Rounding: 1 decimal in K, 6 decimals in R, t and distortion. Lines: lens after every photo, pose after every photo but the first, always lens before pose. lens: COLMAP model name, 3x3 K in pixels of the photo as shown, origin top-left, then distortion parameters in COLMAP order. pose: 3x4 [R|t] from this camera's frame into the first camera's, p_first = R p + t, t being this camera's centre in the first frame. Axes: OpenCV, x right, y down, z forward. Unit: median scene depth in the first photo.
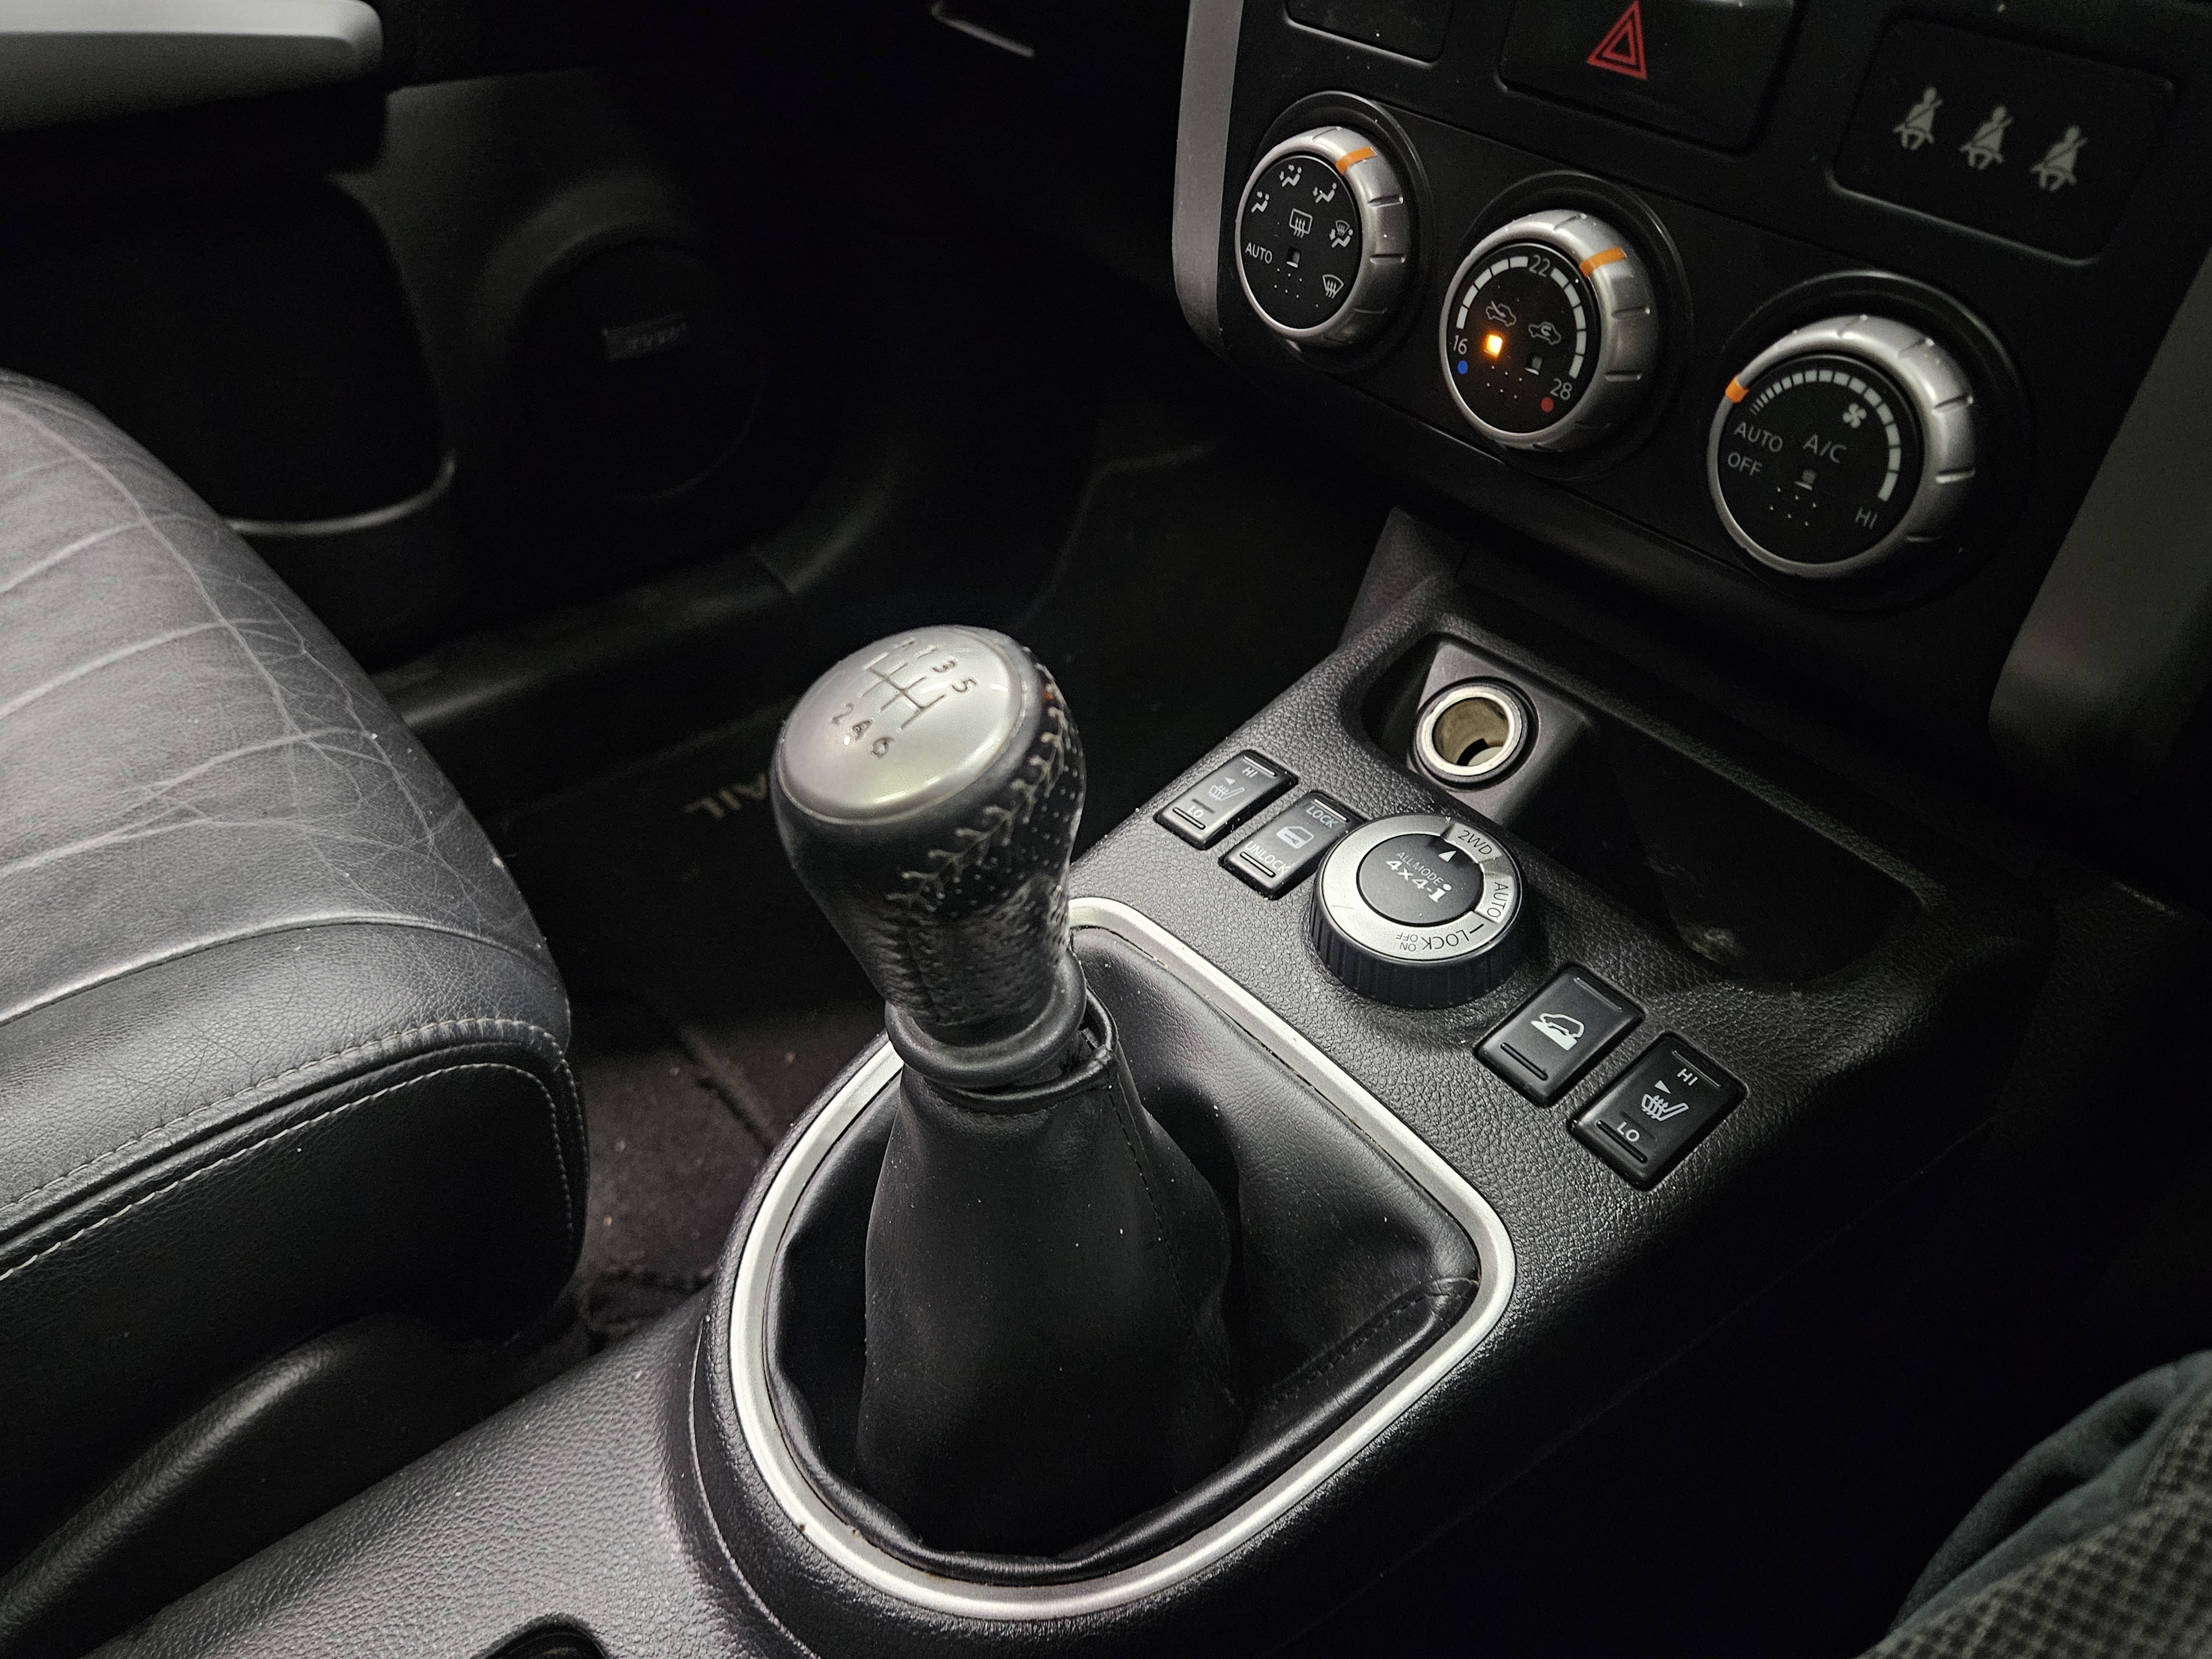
lens RADIAL K [[1551.8, 0, 1106.0], [0, 1551.8, 829.5], [0, 0, 1]] dist [0.045818, -0.047409]
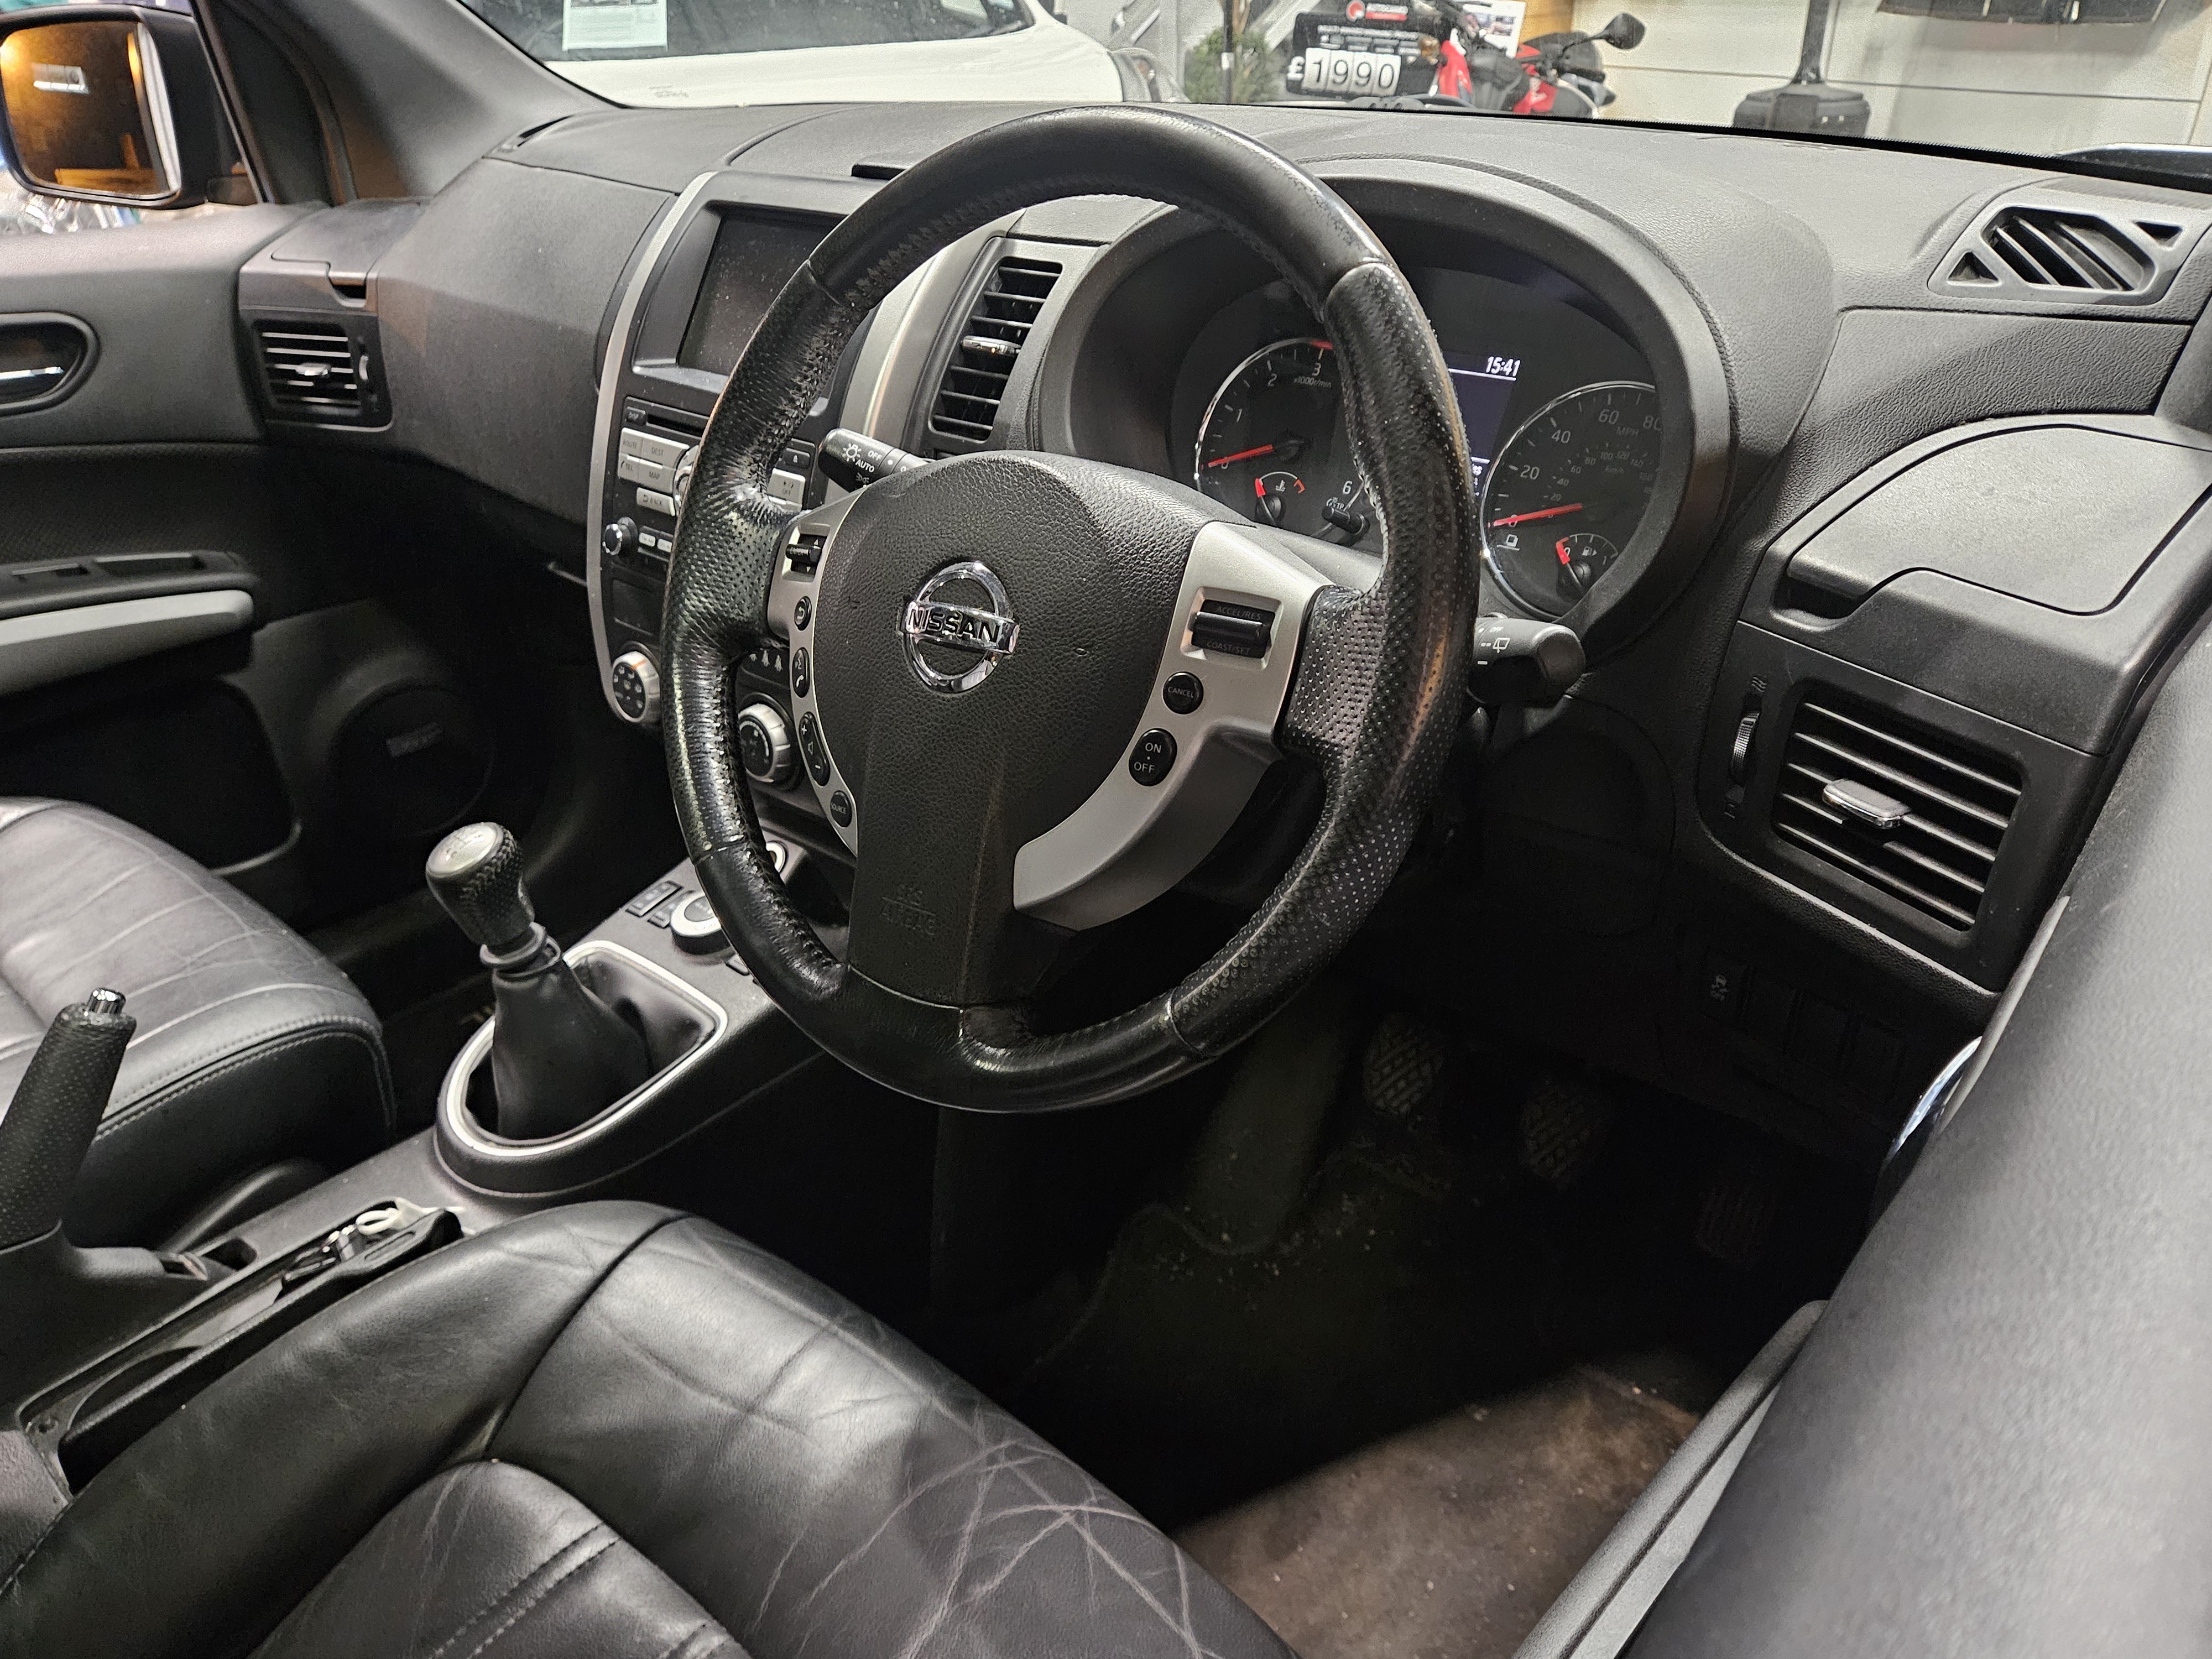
lens RADIAL K [[1441.0, 0, 1106.0], [0, 1441.0, 829.5], [0, 0, 1]] dist [0.006408, 0.001950]
pose [[0.981761, -0.131589, 0.137221, 0.593249], [0.154723, 0.972432, -0.174460, 0.471250], [-0.110481, 0.192510, 0.975056, -1.641203]]
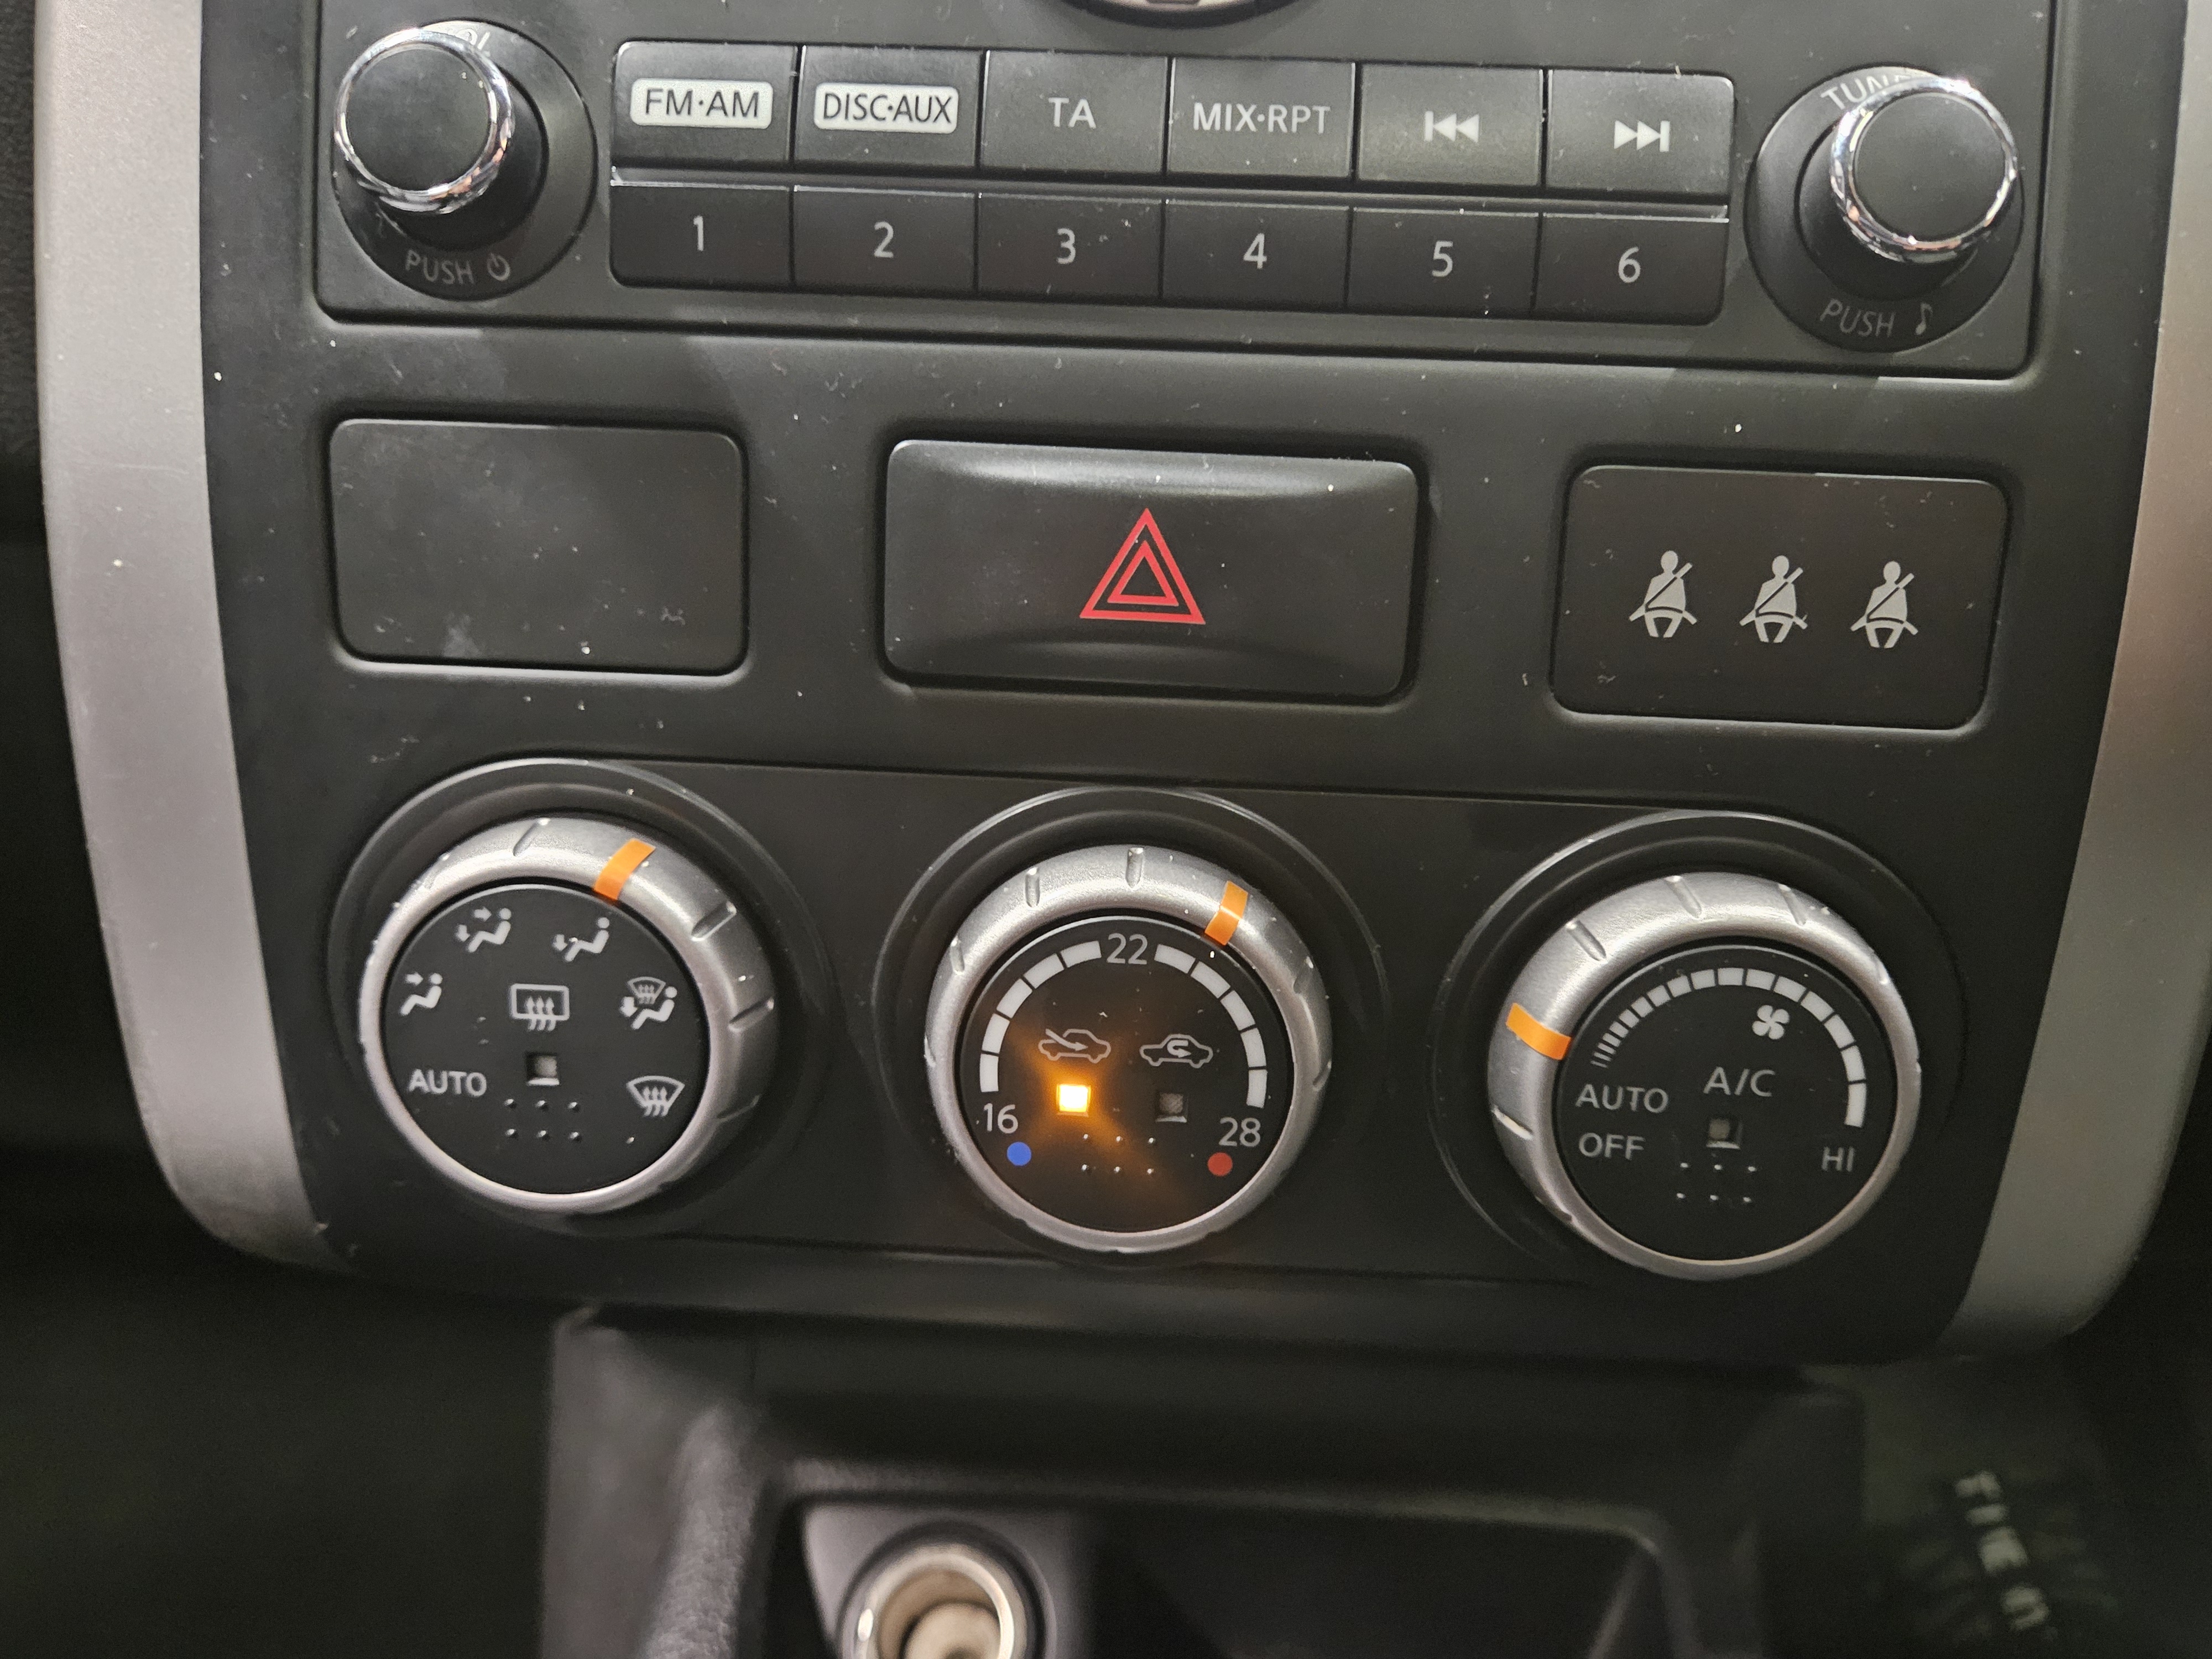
lens RADIAL K [[1629.1, 0, 1106.0], [0, 1629.1, 829.5], [0, 0, 1]] dist [0.044208, -0.071307]
pose [[0.672664, -0.258958, 0.693155, -0.100477], [0.470495, 0.872691, -0.130555, -0.286859], [-0.571102, 0.413945, 0.708866, 0.510456]]
